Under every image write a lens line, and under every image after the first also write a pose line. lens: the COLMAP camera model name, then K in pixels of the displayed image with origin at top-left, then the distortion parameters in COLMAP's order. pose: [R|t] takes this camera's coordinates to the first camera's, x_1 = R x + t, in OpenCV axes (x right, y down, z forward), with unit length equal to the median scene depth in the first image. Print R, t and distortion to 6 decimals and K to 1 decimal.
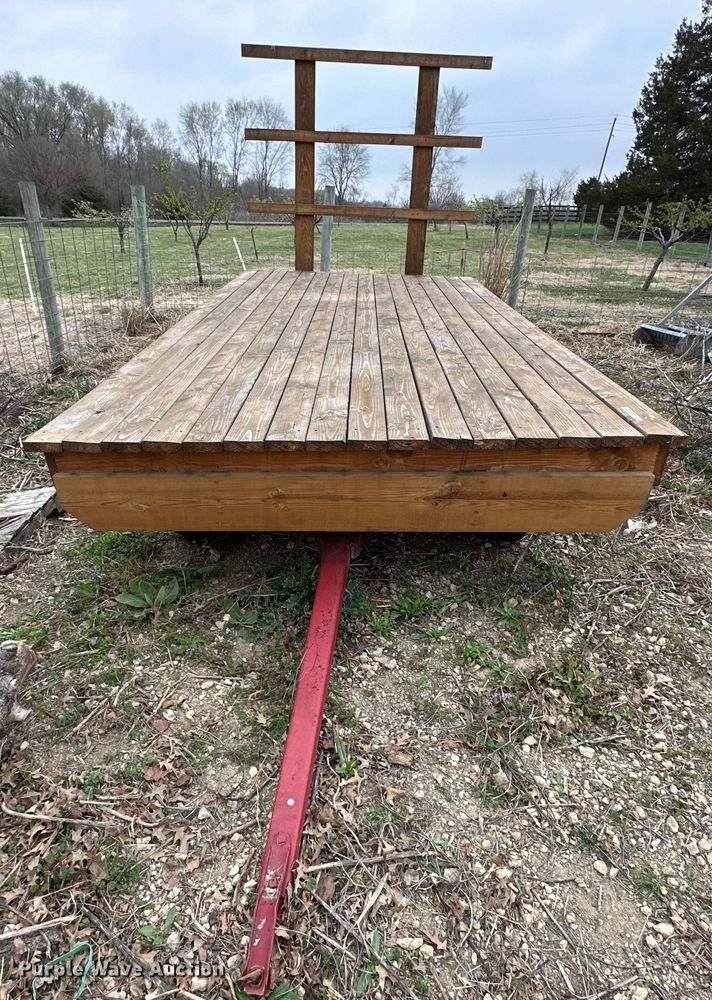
lens RADIAL K [[575.3, 0, 333.4], [0, 575.3, 516.2], [0, 0, 1]] dist [-0.008060, 0.000642]
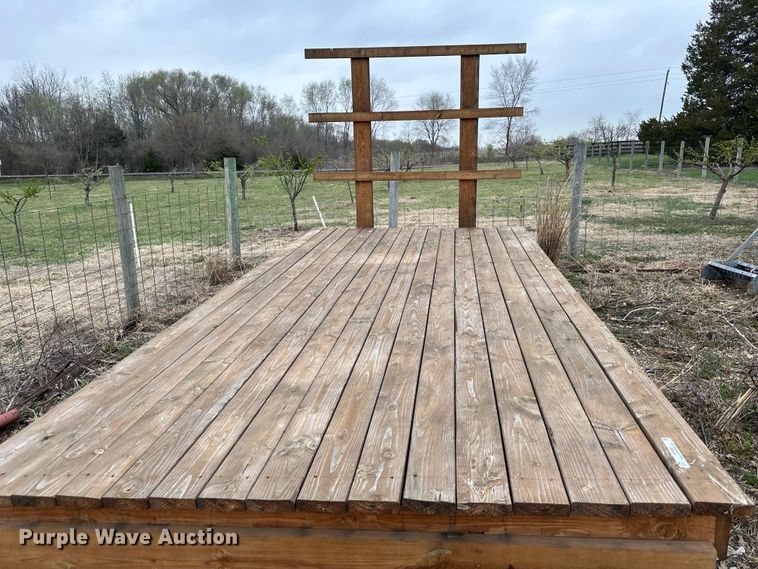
lens RADIAL K [[527.3, 0, 381.4], [0, 527.3, 284.3], [0, 0, 1]] dist [0.044697, -0.050127]
pose [[0.994996, -0.026716, -0.096275, 0.197980], [0.001967, 0.968638, -0.248469, -0.214535], [0.099894, 0.247036, 0.963844, 0.211967]]
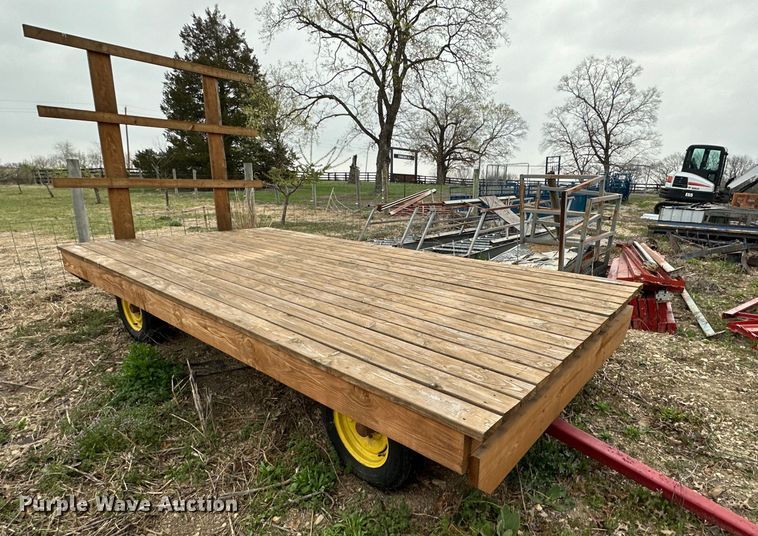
lens RADIAL K [[452.2, 0, 414.4], [0, 452.2, 298.7], [0, 0, 1]] dist [-0.004751, -0.003406]
pose [[0.586994, -0.223715, 0.778068, -1.058853], [0.383879, 0.923066, -0.024202, -0.331090], [-0.712794, 0.312891, 0.627714, 0.505866]]
